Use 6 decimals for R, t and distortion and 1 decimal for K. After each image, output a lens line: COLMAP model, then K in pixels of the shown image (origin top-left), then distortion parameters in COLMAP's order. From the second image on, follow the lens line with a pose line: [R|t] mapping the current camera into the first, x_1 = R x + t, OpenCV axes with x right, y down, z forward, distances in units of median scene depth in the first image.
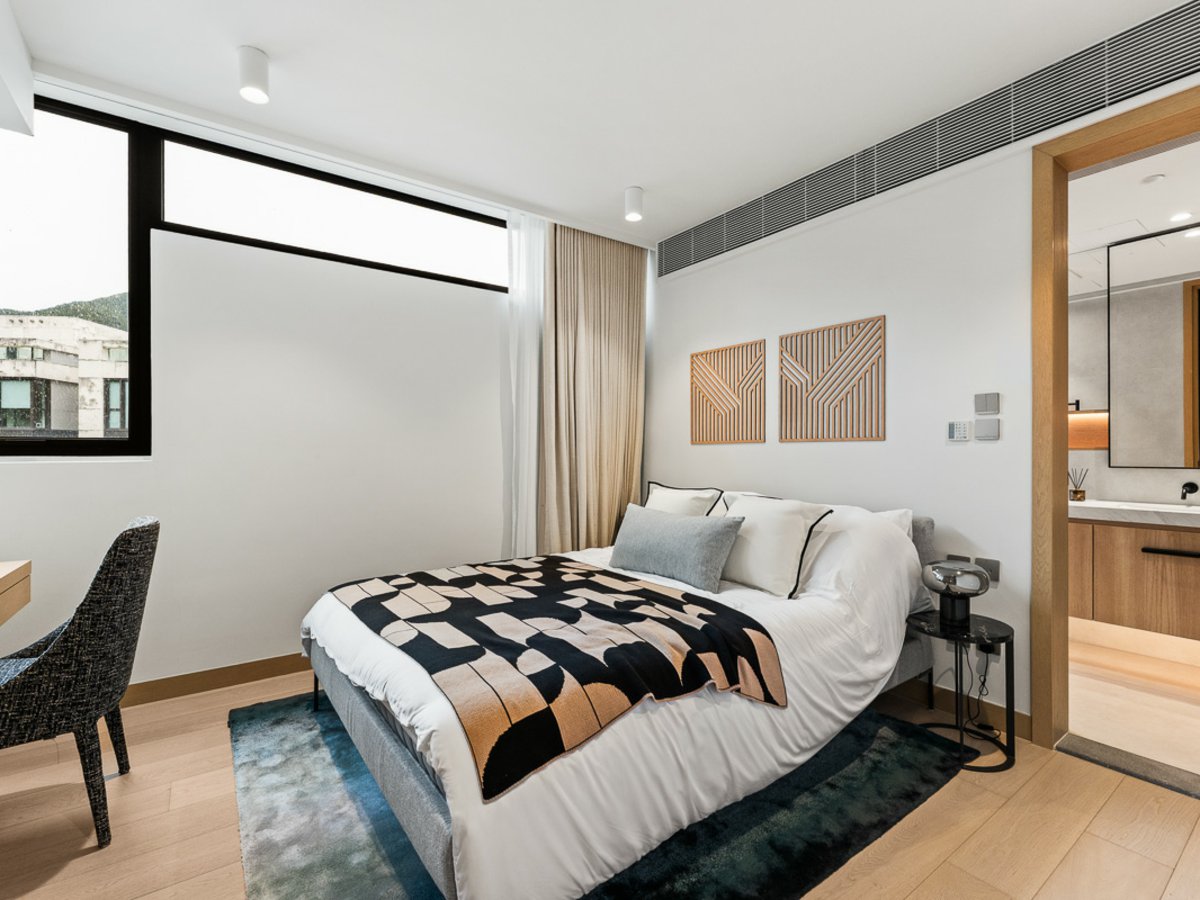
lens RADIAL K [[539.9, 0, 600.0], [0, 539.9, 450.0], [0, 0, 1]] dist [0.000457, -0.008543]
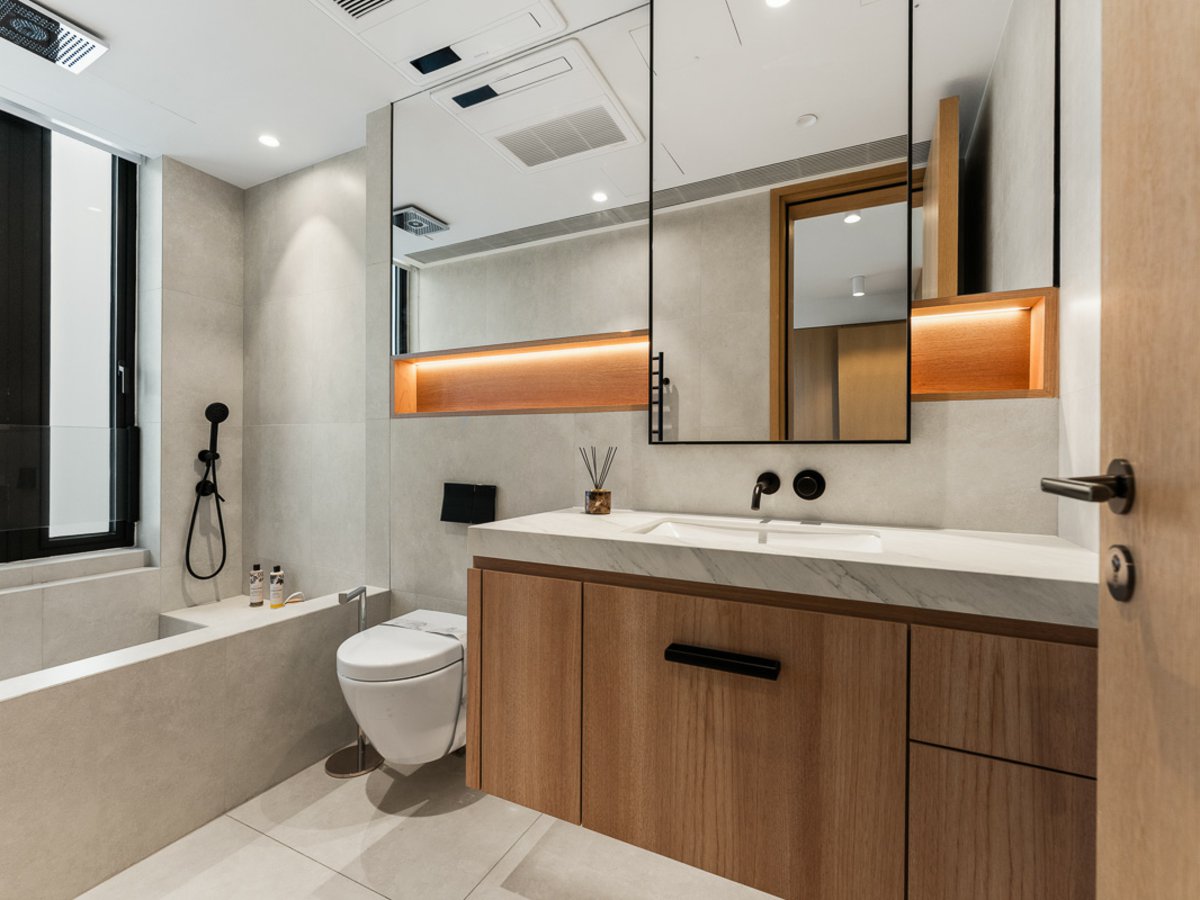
lens RADIAL K [[539.9, 0, 600.0], [0, 539.9, 450.0], [0, 0, 1]] dist [0.000457, -0.008543]
pose [[0.873249, 0.001427, 0.487272, 0.743932], [-0.004568, 0.999976, 0.005257, 0.039314], [-0.487252, -0.006817, 0.873235, 0.653429]]
